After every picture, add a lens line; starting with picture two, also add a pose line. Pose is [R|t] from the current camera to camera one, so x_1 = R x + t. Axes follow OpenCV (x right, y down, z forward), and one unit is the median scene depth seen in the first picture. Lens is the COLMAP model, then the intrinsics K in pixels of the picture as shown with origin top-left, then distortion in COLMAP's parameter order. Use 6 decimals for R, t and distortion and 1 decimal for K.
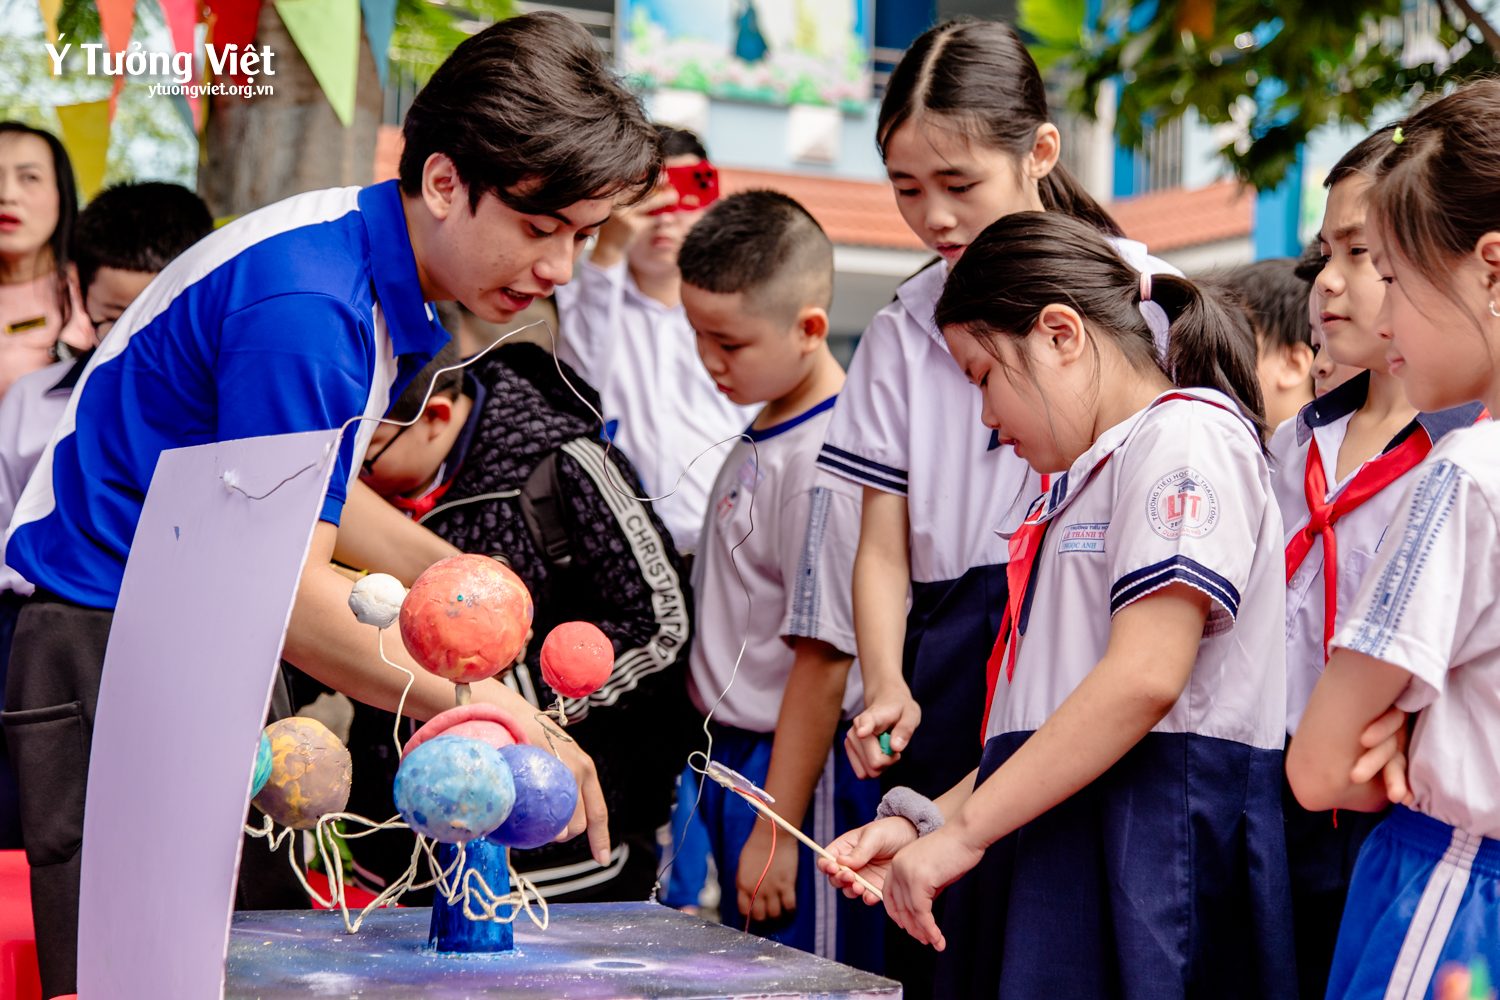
lens RADIAL K [[2460.2, 0, 750.0], [0, 2460.2, 500.0], [0, 0, 1]] dist [0.021823, -0.126130]
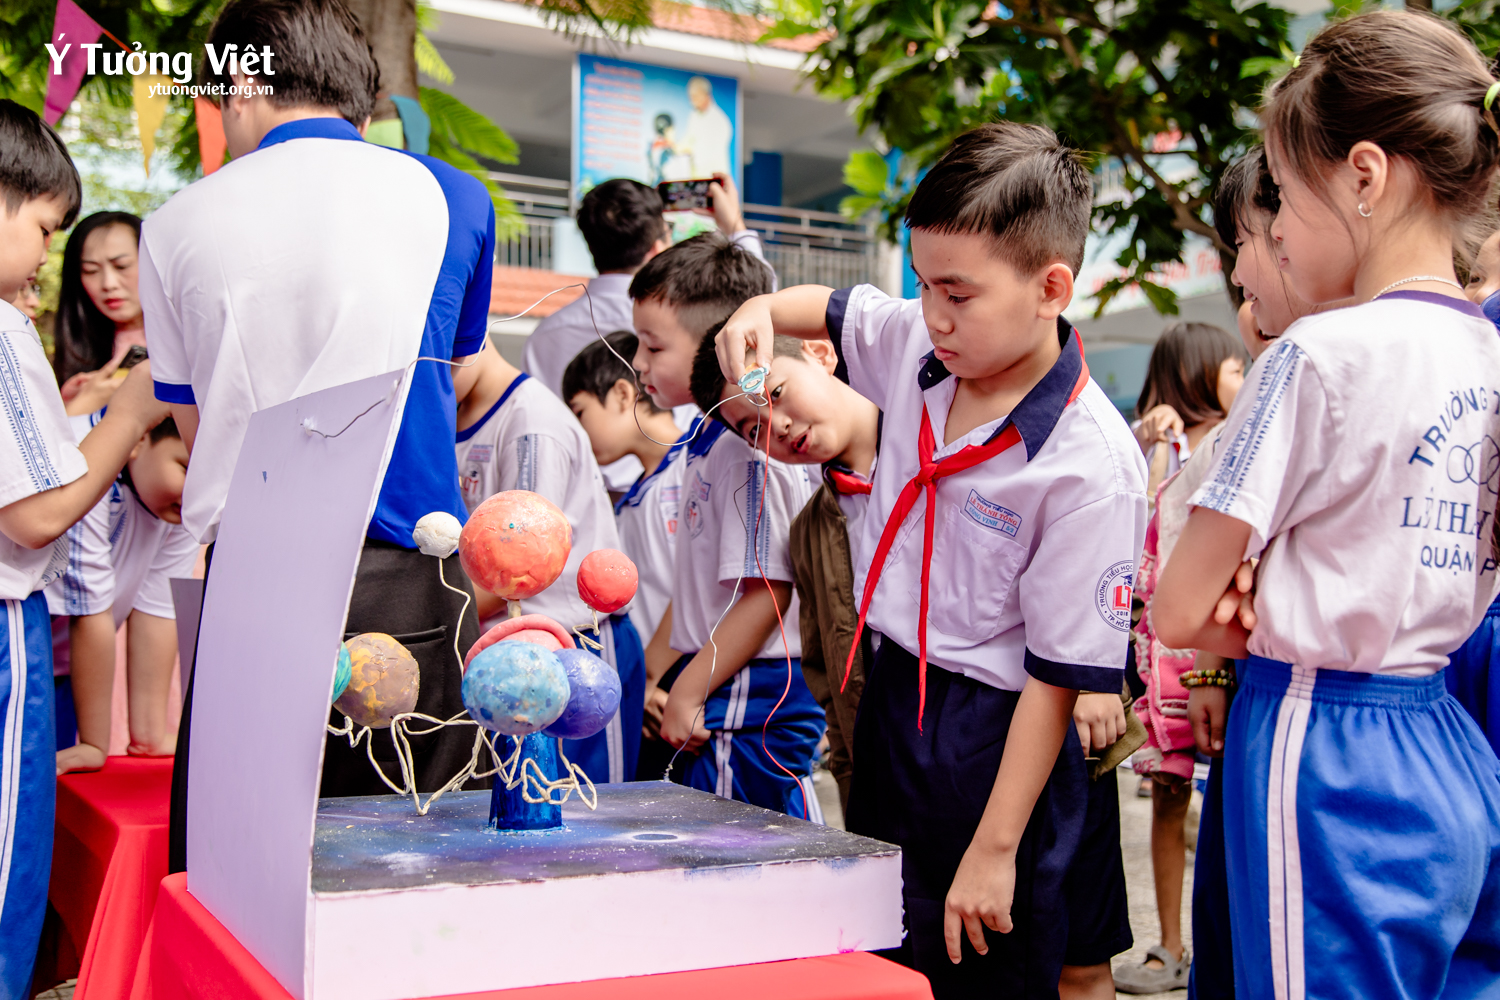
lens RADIAL K [[1642.0, 0, 750.0], [0, 1642.0, 500.0], [0, 0, 1]] dist [0.012063, 0.000376]
pose [[0.998583, -0.018469, 0.049911, -0.044613], [0.018577, 0.999826, -0.001689, 0.031678], [-0.049871, 0.002614, 0.998752, 0.222200]]
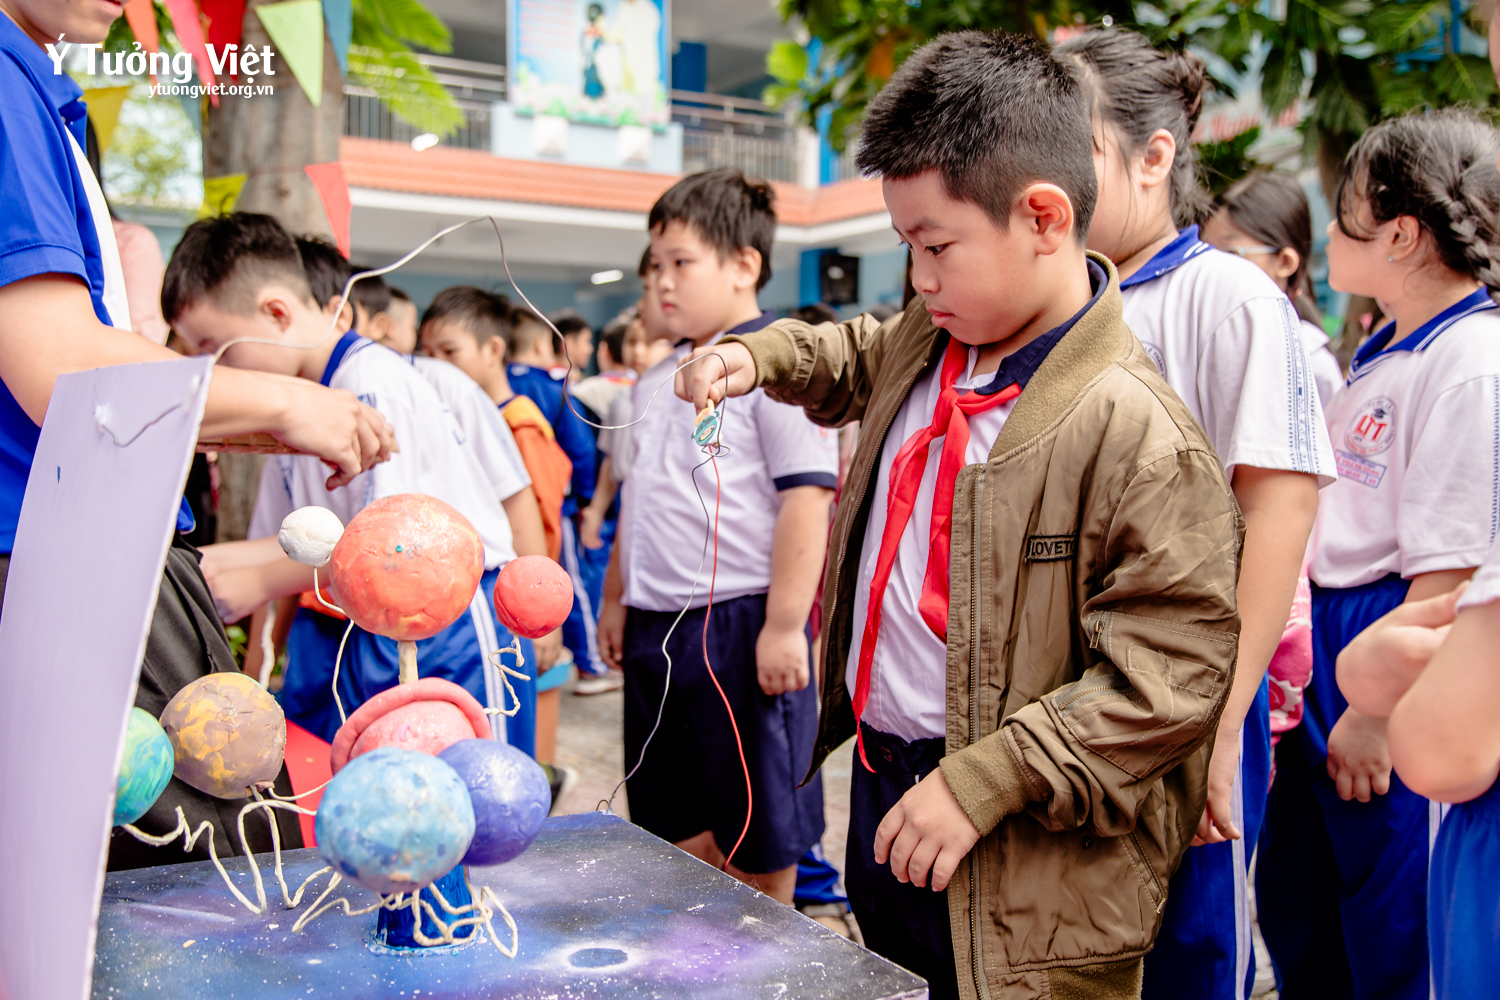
lens RADIAL K [[1512.7, 0, 750.0], [0, 1512.7, 500.0], [0, 0, 1]] dist [0.019739, 0.009877]
pose [[0.995134, -0.024076, 0.095549, -0.047363], [0.016050, 0.996345, 0.083903, -0.019478], [-0.097220, -0.081961, 0.991882, 0.477830]]
